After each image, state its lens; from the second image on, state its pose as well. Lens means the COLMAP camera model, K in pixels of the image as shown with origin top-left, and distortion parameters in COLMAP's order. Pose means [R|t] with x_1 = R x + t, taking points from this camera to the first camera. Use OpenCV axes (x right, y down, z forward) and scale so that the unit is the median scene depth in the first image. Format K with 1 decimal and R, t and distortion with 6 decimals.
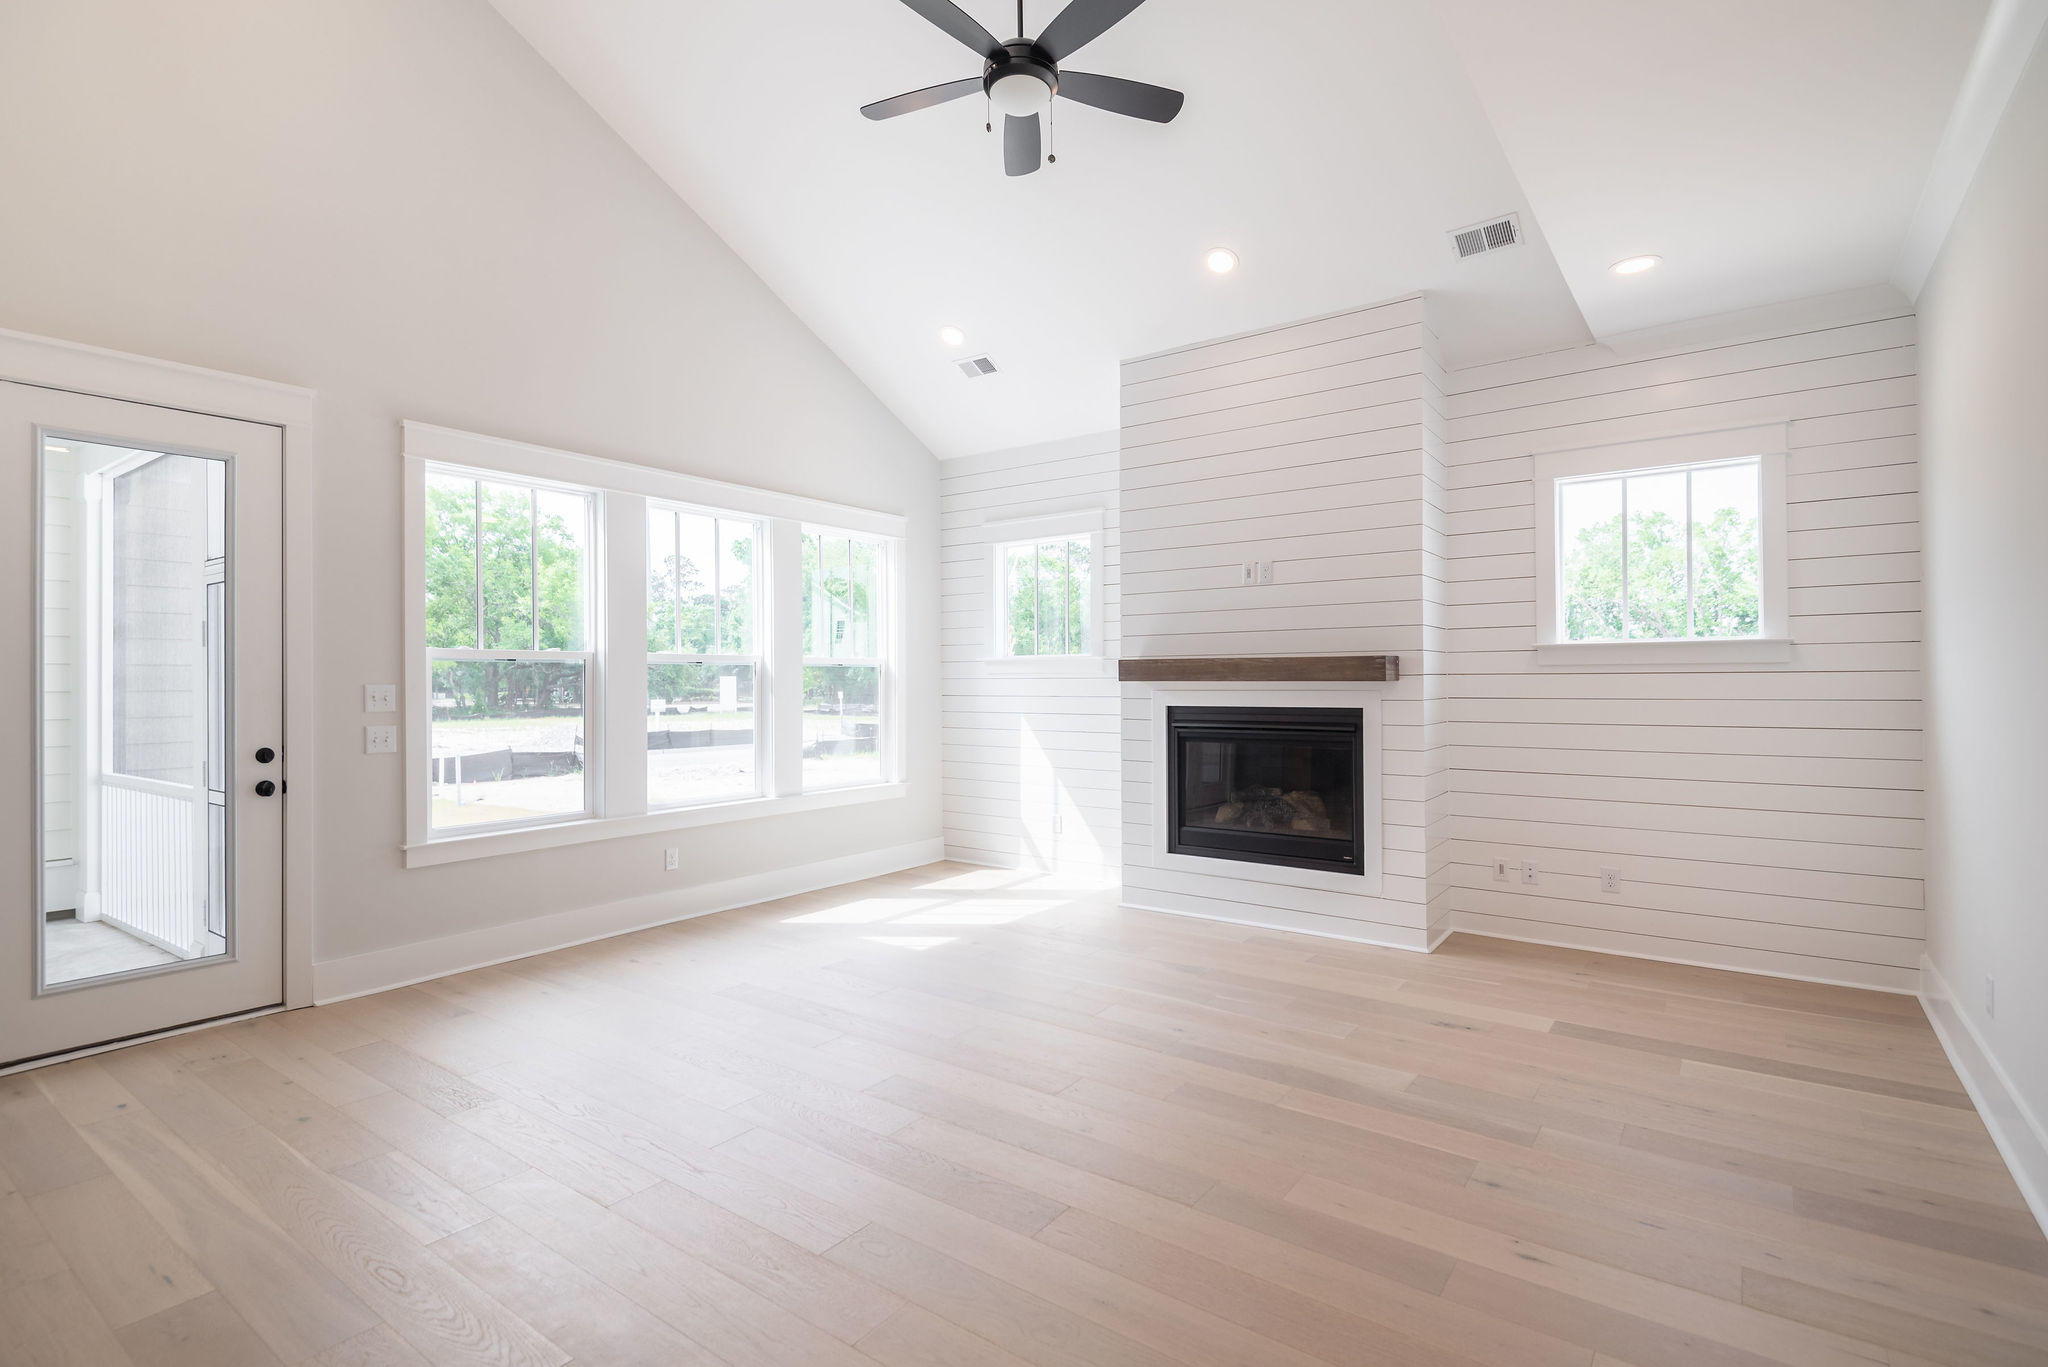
lens RADIAL K [[994.2, 0, 1024.0], [0, 994.2, 678.5], [0, 0, 1]] dist [0.001022, 0.000097]
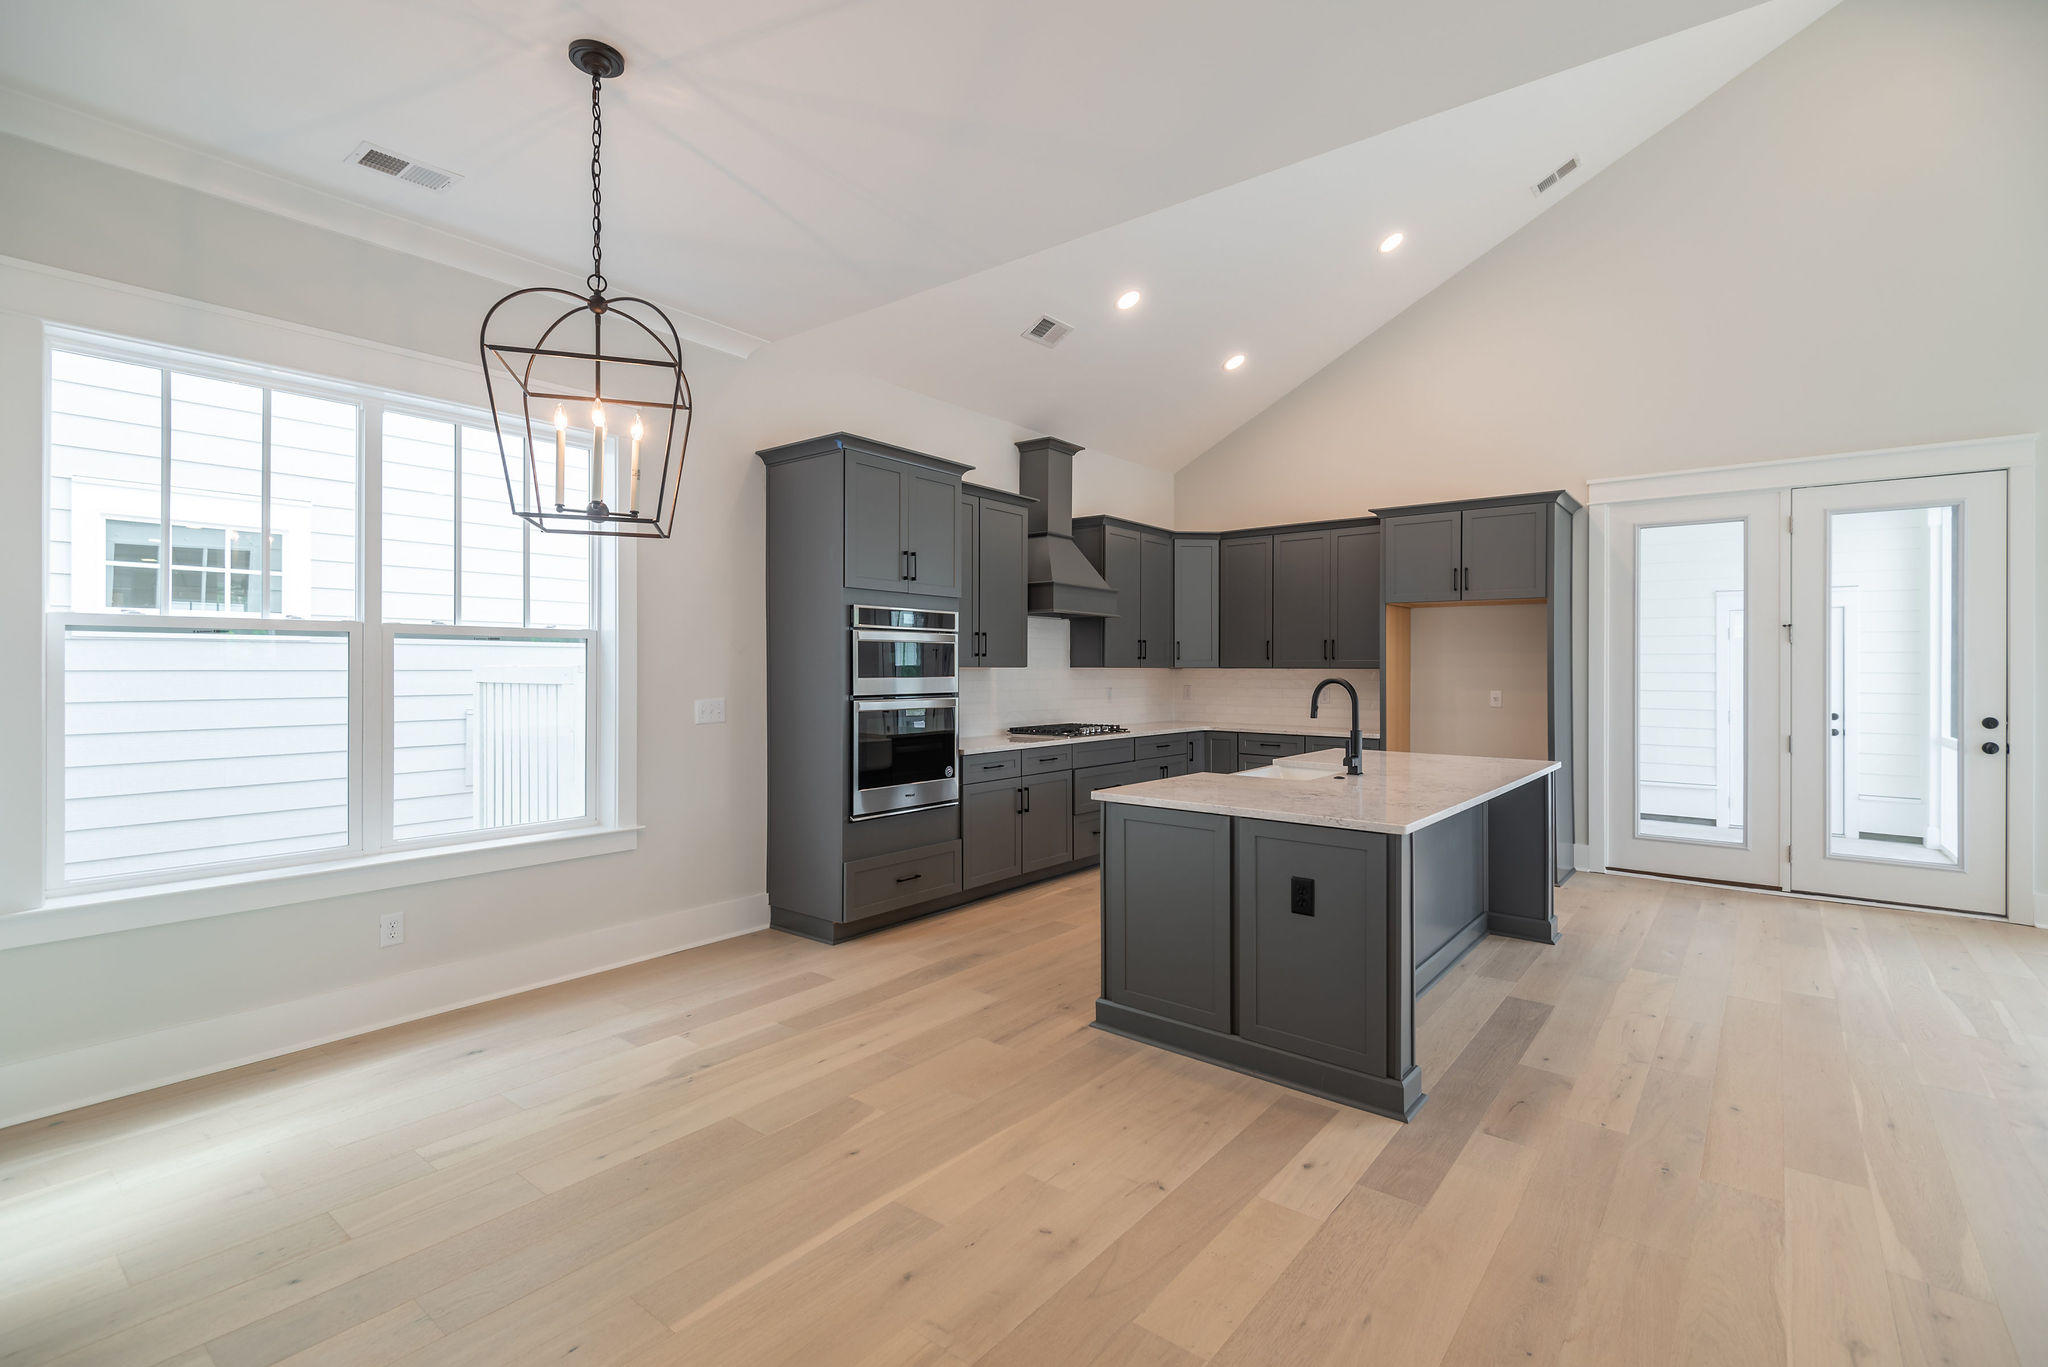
lens RADIAL K [[945.4, 0, 1023.6], [0, 945.4, 677.1], [0, 0, 1]] dist [0.001991, 0.000220]
pose [[-0.029056, 0.011920, -0.999507, 0.519874], [0.005386, 0.999916, 0.011768, -0.005074], [0.999563, -0.005041, -0.029118, -0.237752]]
